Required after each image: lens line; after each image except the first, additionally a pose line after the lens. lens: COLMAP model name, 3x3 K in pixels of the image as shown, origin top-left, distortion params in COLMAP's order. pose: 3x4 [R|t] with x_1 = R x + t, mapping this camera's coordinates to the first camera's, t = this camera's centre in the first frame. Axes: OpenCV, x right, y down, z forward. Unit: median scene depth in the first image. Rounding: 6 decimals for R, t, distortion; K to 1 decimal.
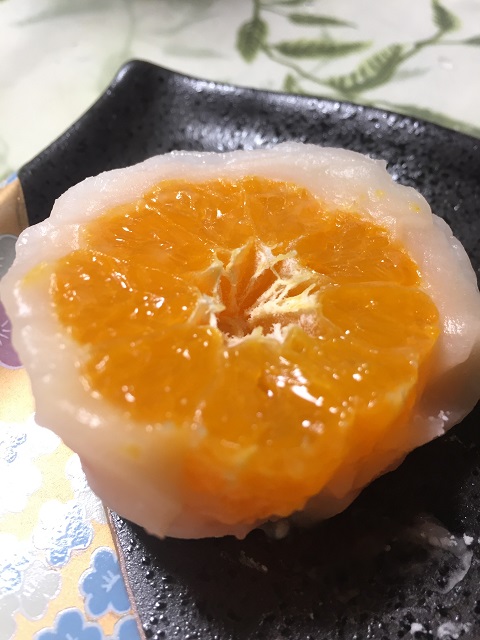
lens RADIAL K [[587.6, 0, 240.0], [0, 587.6, 320.0], [0, 0, 1]] dist [0.040343, -0.006695]
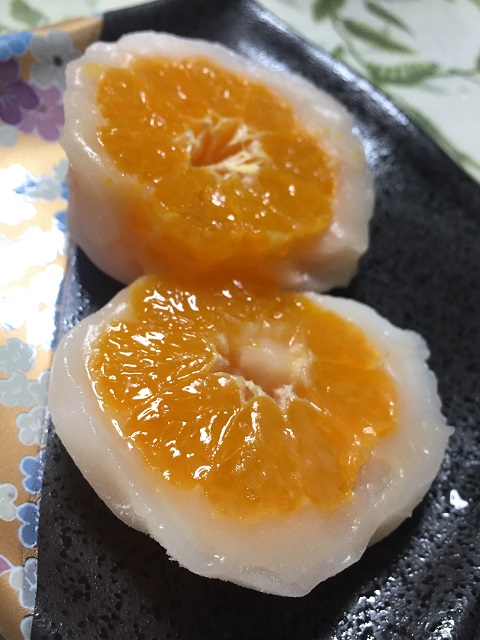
lens RADIAL K [[587.6, 0, 240.0], [0, 587.6, 320.0], [0, 0, 1]] dist [0.040343, -0.006695]
pose [[0.907833, 0.417791, 0.035907, 0.119278], [-0.419168, 0.906536, 0.049915, 0.158865], [-0.011697, -0.060365, 0.998108, -0.317012]]
